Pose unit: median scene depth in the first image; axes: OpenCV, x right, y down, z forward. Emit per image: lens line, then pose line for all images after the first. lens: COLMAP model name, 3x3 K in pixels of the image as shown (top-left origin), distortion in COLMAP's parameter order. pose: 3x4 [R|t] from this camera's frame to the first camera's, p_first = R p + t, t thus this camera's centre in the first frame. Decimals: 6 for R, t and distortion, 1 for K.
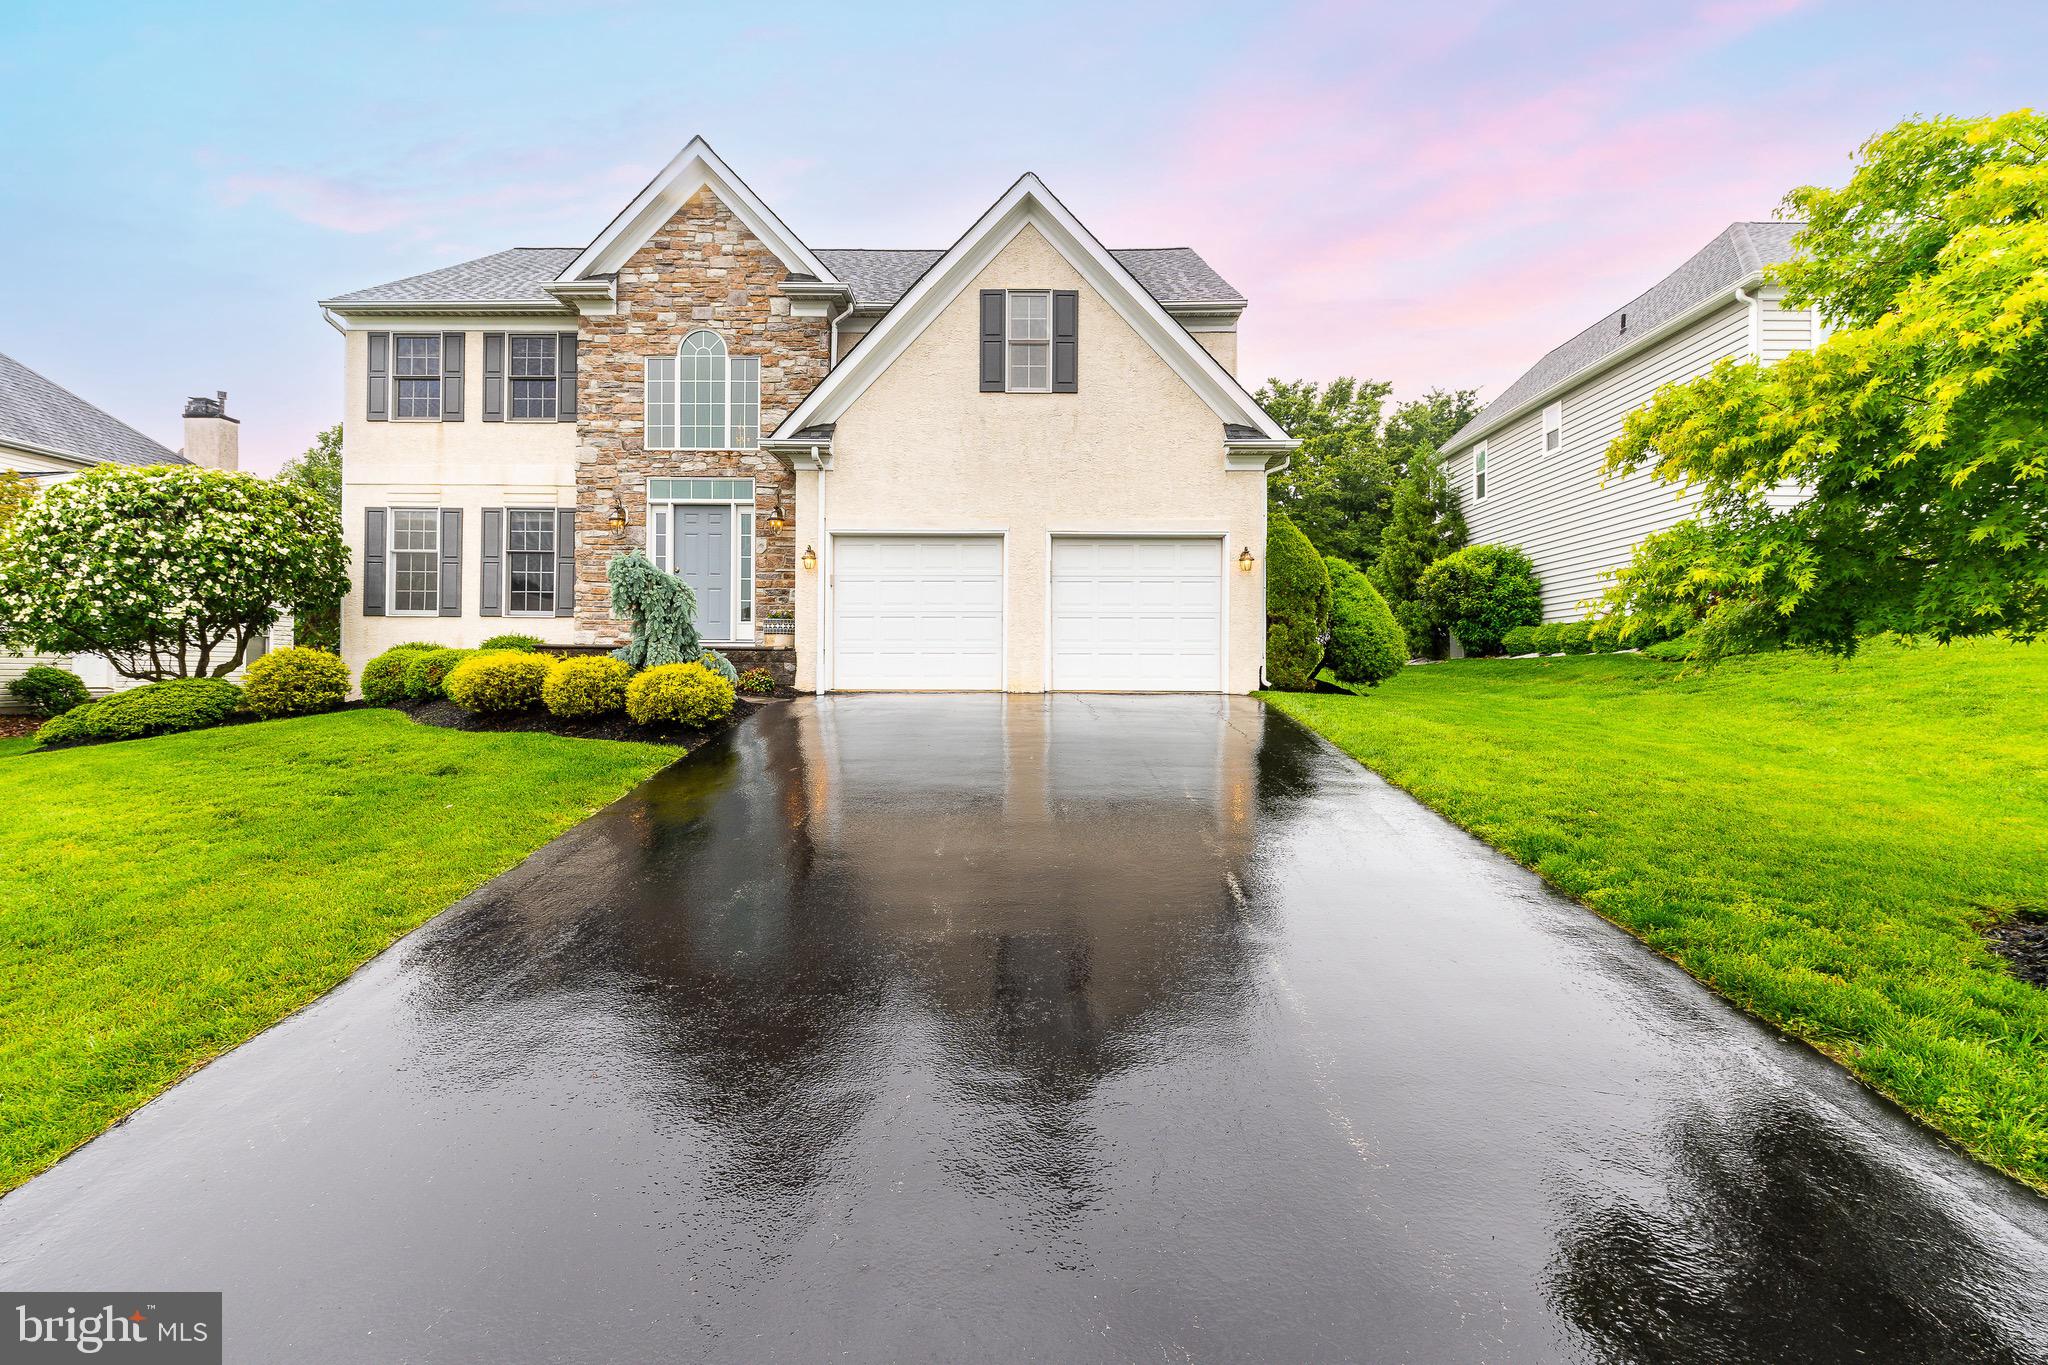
lens RADIAL K [[911.9, 0, 1021.4], [0, 911.9, 679.5], [0, 0, 1]] dist [-0.000452, -0.000459]
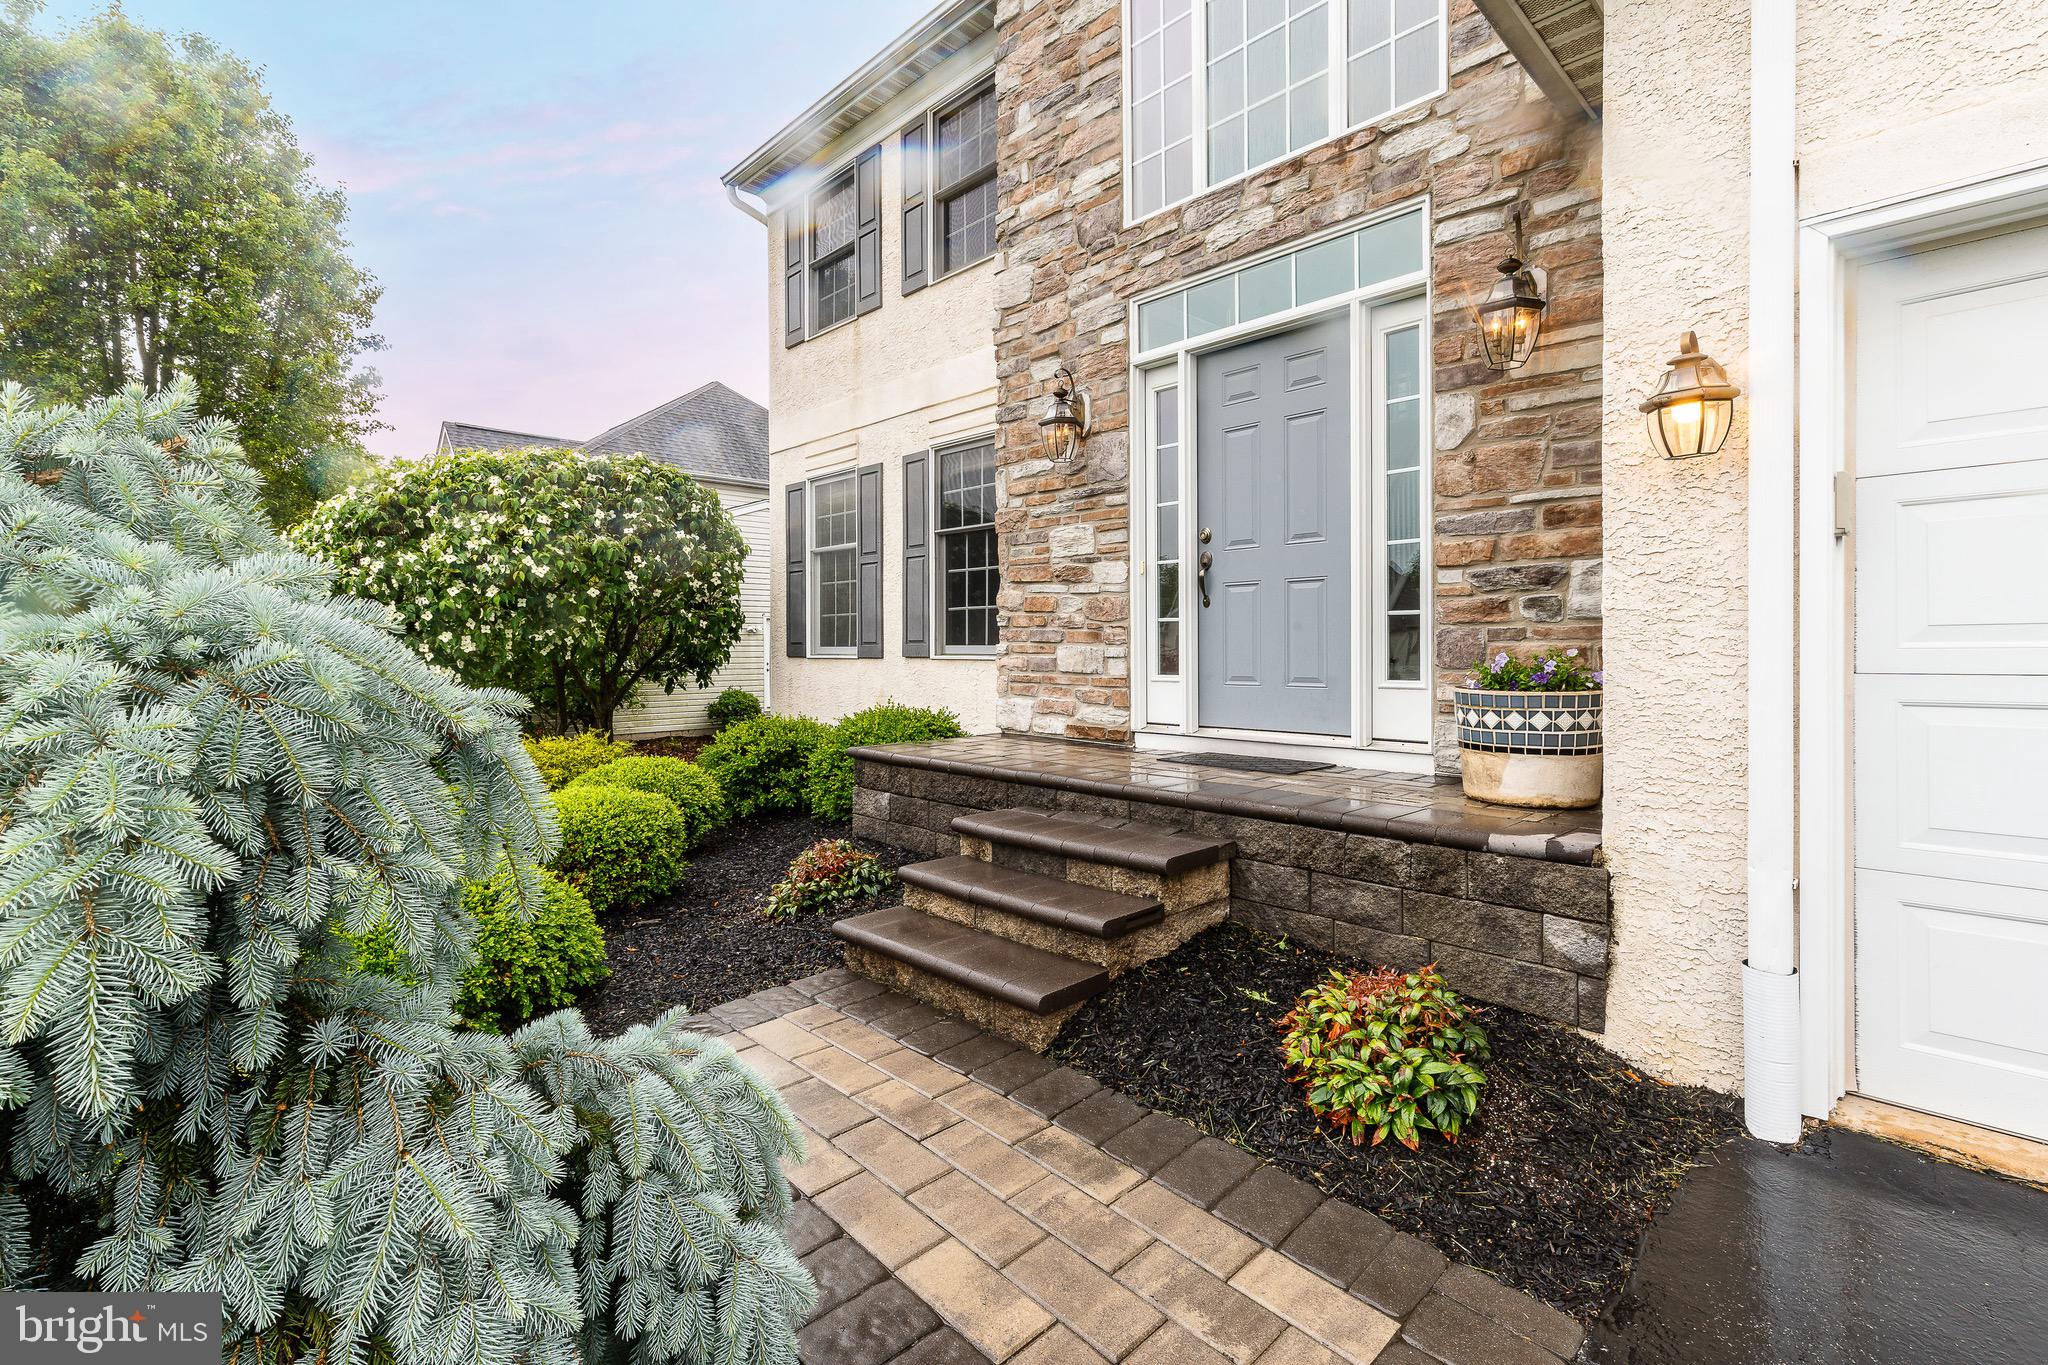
lens RADIAL K [[911.9, 0, 962.4], [0, 911.9, 650.6], [0, 0, 1]] dist [-0.000452, -0.000459]
pose [[0.671943, -0.007655, -0.740563, -0.177723], [0.004859, 0.999971, -0.005929, -0.073780], [0.740587, 0.000385, 0.671961, 0.694024]]
